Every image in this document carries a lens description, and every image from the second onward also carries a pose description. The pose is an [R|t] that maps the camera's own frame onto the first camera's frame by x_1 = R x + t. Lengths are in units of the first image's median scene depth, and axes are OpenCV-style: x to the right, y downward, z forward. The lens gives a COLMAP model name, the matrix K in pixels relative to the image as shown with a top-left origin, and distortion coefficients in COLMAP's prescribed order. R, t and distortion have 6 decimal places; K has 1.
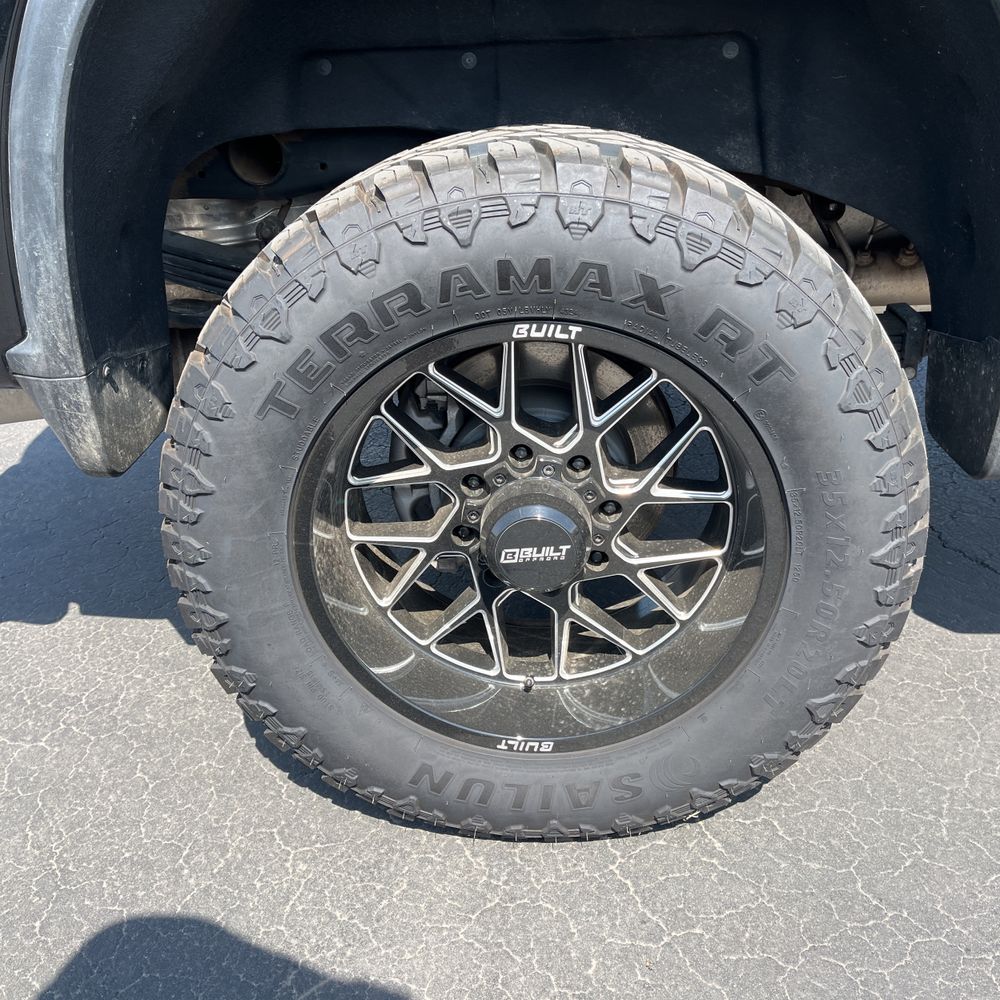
lens RADIAL K [[1028.0, 0, 488.3], [0, 1028.0, 488.6], [0, 0, 1]] dist [0.097733, -0.009630]
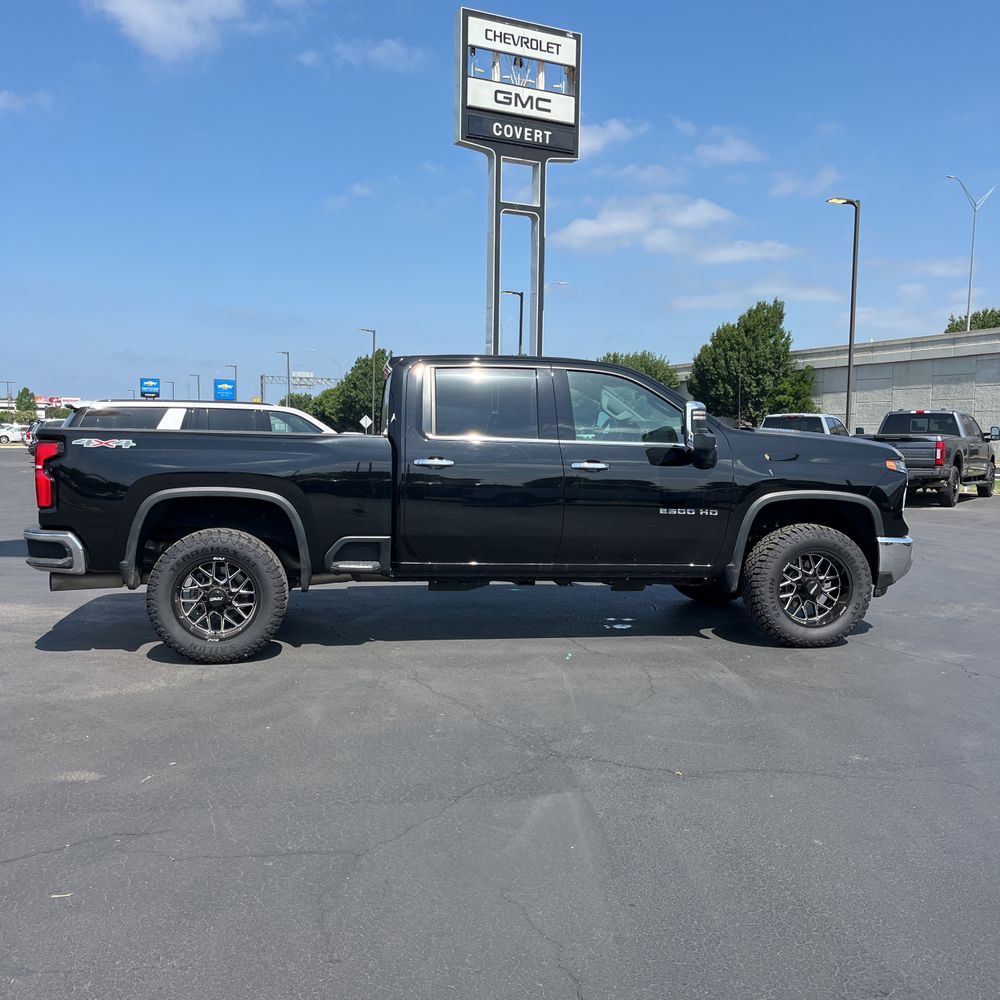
lens RADIAL K [[1014.4, 0, 498.0], [0, 1014.4, 501.2], [0, 0, 1]] dist [0.063780, -0.091152]
pose [[0.979863, 0.045471, 0.194423, 0.439444], [0.027942, 0.932915, -0.359010, 1.581972], [-0.197704, 0.357214, 0.912859, -4.511404]]
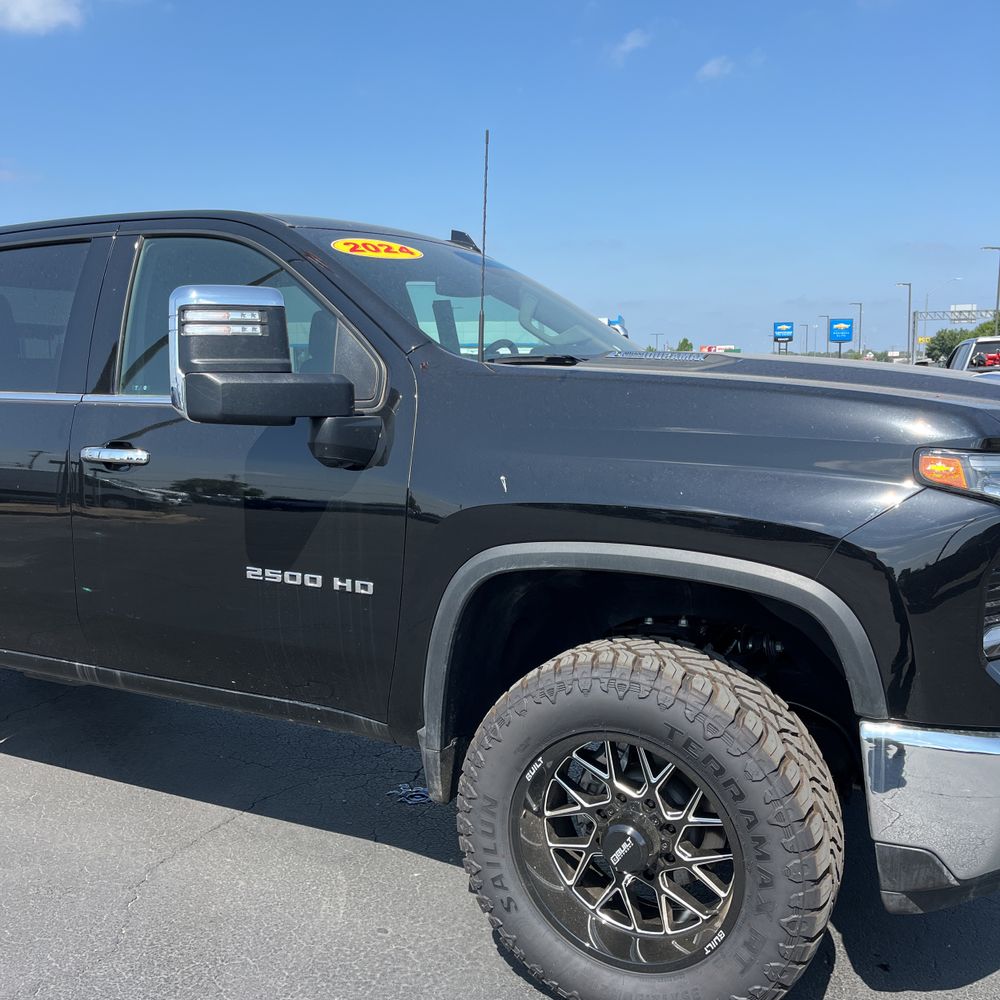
lens RADIAL K [[1014.4, 0, 498.0], [0, 1014.4, 501.2], [0, 0, 1]] dist [0.063780, -0.091152]
pose [[0.905234, 0.085950, -0.416130, 3.969796], [-0.204944, 0.946204, -0.250393, -0.126370], [0.372223, 0.311948, 0.874150, -1.210886]]
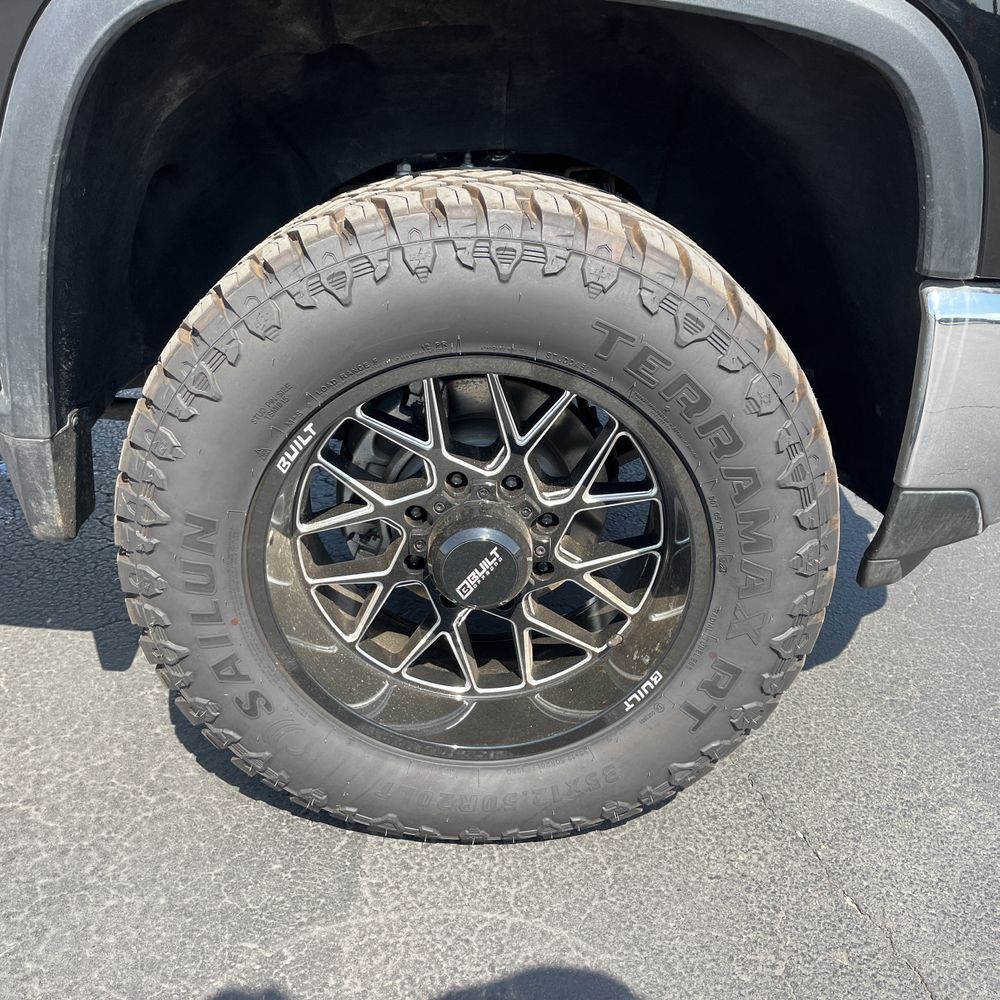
lens RADIAL K [[1018.3, 0, 500.8], [0, 1018.3, 504.9], [0, 0, 1]] dist [0.031620, -0.010920]
pose [[0.992896, 0.063826, 0.100422, 3.352132], [-0.064120, 0.997942, -0.000301, -0.103384], [-0.100235, -0.006140, 0.994945, -0.262610]]
